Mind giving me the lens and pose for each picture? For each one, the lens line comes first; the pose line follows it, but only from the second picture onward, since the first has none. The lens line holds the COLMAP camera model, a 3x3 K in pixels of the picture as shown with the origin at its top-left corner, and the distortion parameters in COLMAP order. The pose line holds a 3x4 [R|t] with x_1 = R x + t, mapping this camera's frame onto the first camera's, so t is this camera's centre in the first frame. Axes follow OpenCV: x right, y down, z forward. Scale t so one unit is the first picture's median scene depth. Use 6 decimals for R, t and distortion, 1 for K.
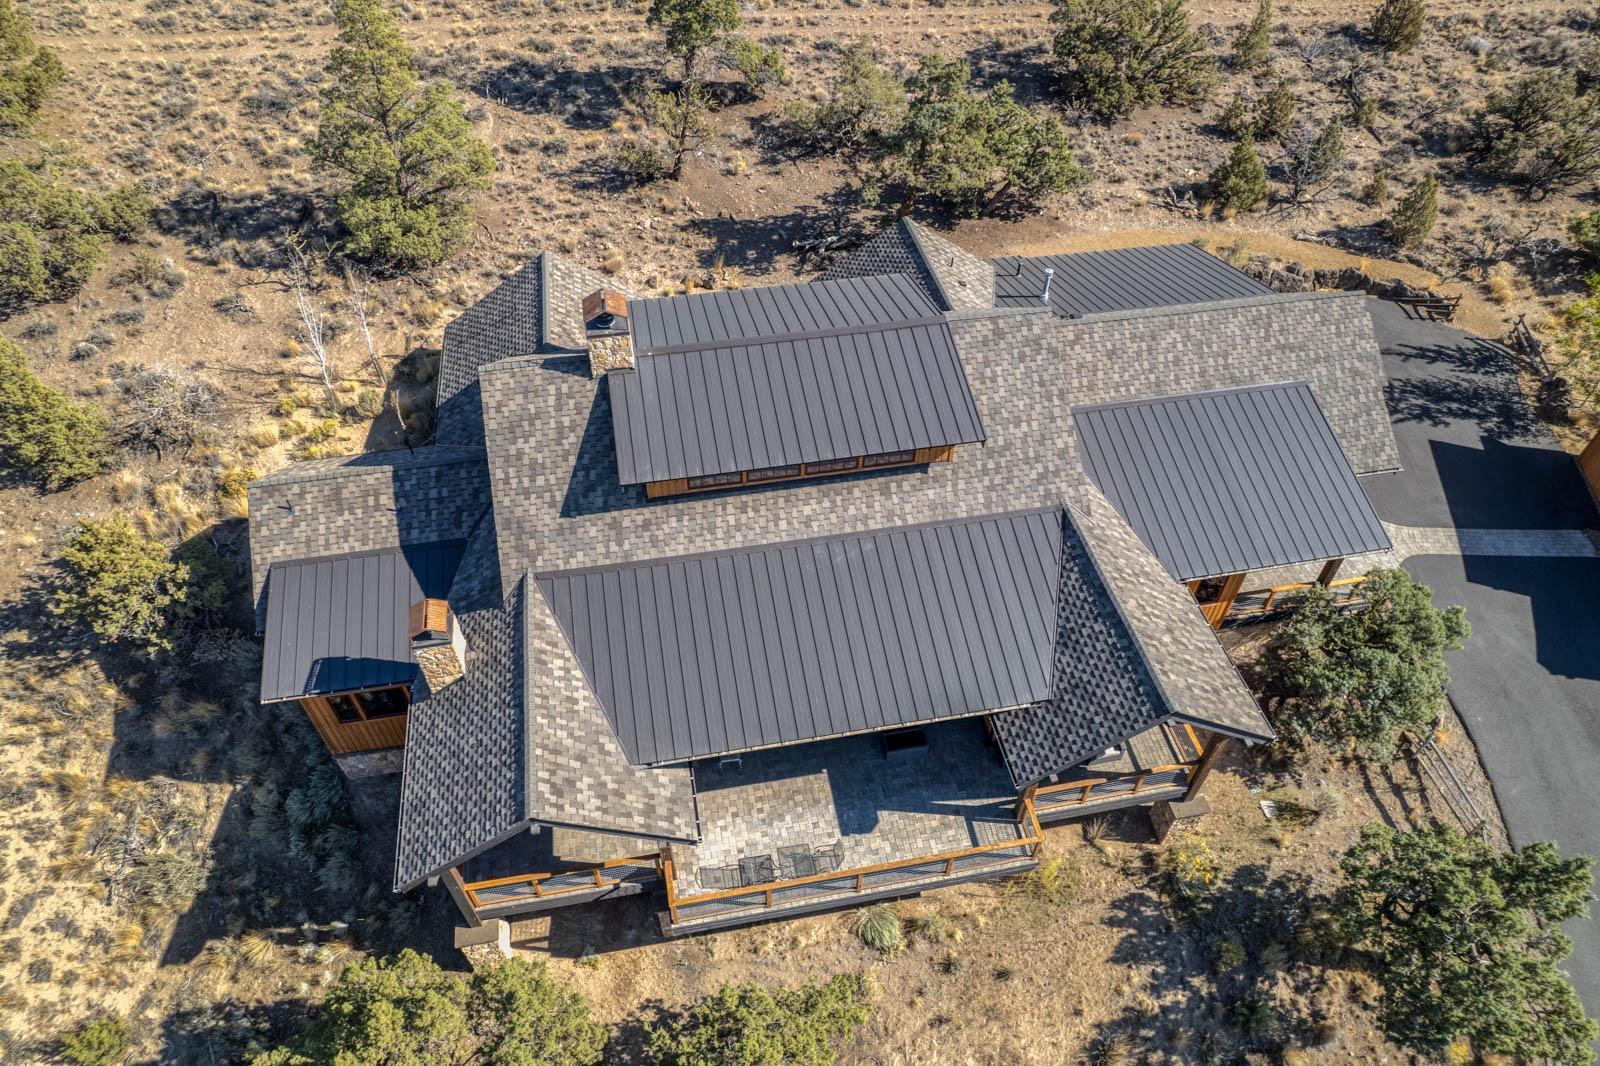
lens RADIAL K [[1031.1, 0, 800.0], [0, 1031.1, 533.0], [0, 0, 1]] dist [-0.081862, 0.077655]
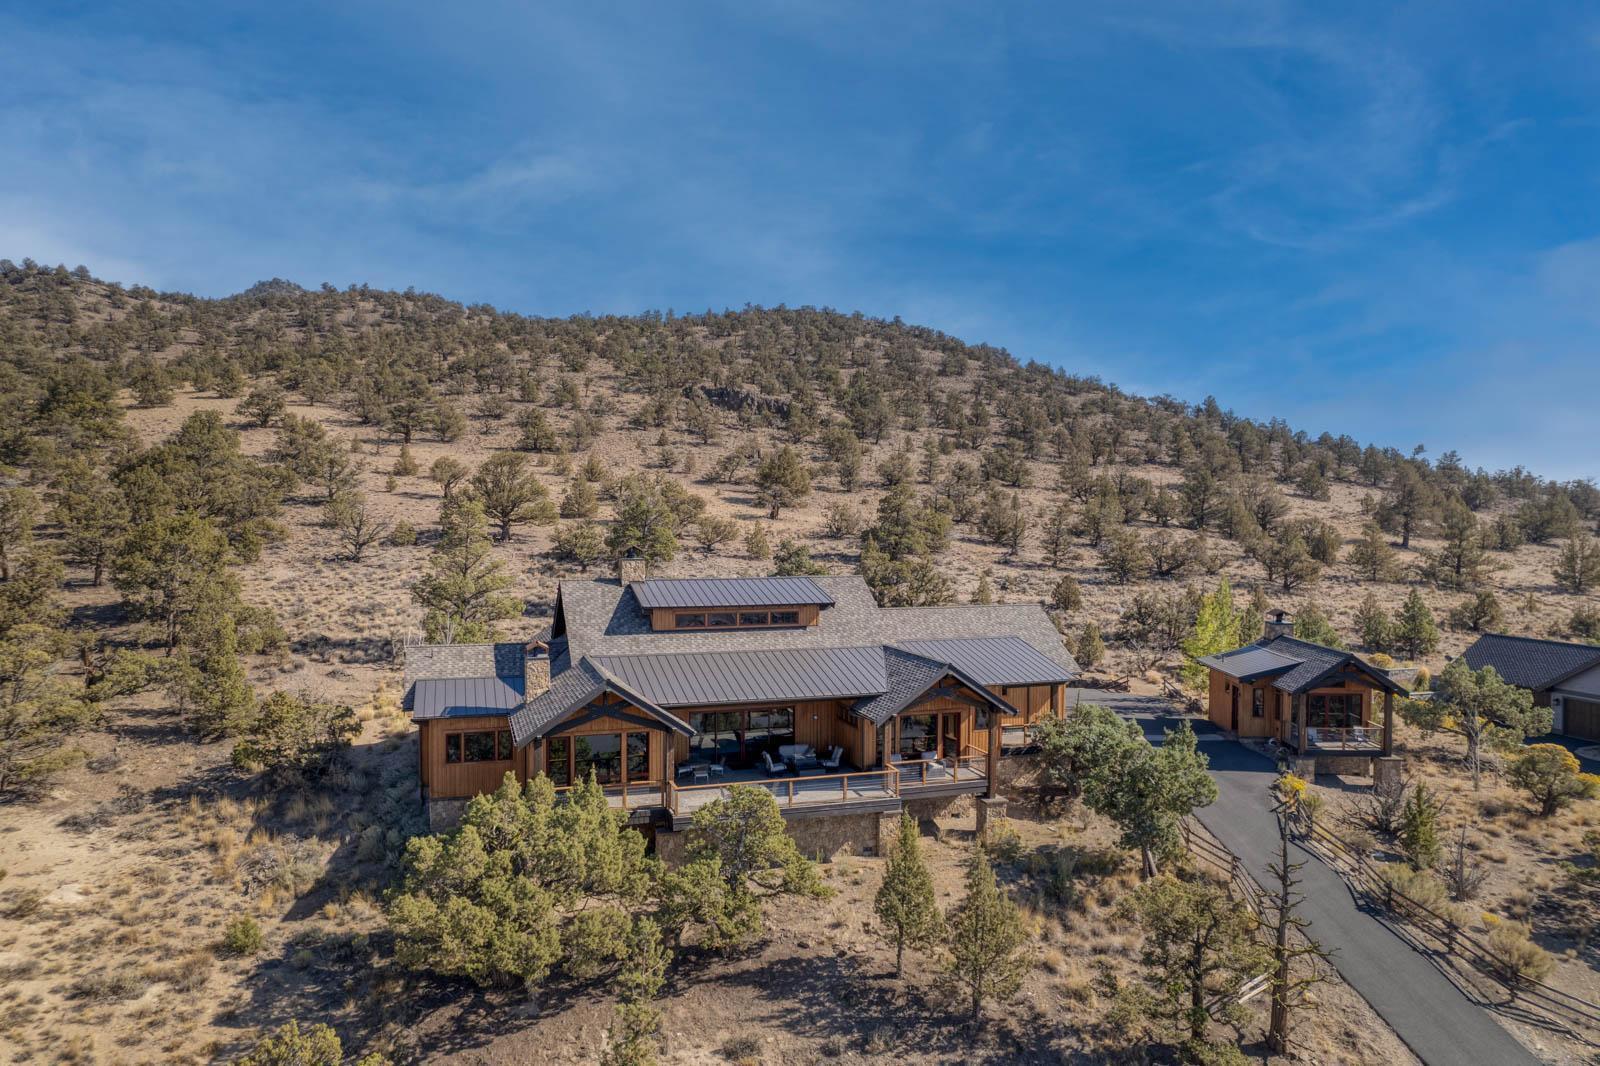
lens RADIAL K [[1031.1, 0, 800.0], [0, 1031.1, 533.0], [0, 0, 1]] dist [-0.081862, 0.077655]
pose [[0.990144, 0.000111, 0.140052, -0.140539], [0.099855, 0.700618, -0.706515, 1.097727], [-0.098201, 0.713537, 0.693701, -0.373418]]
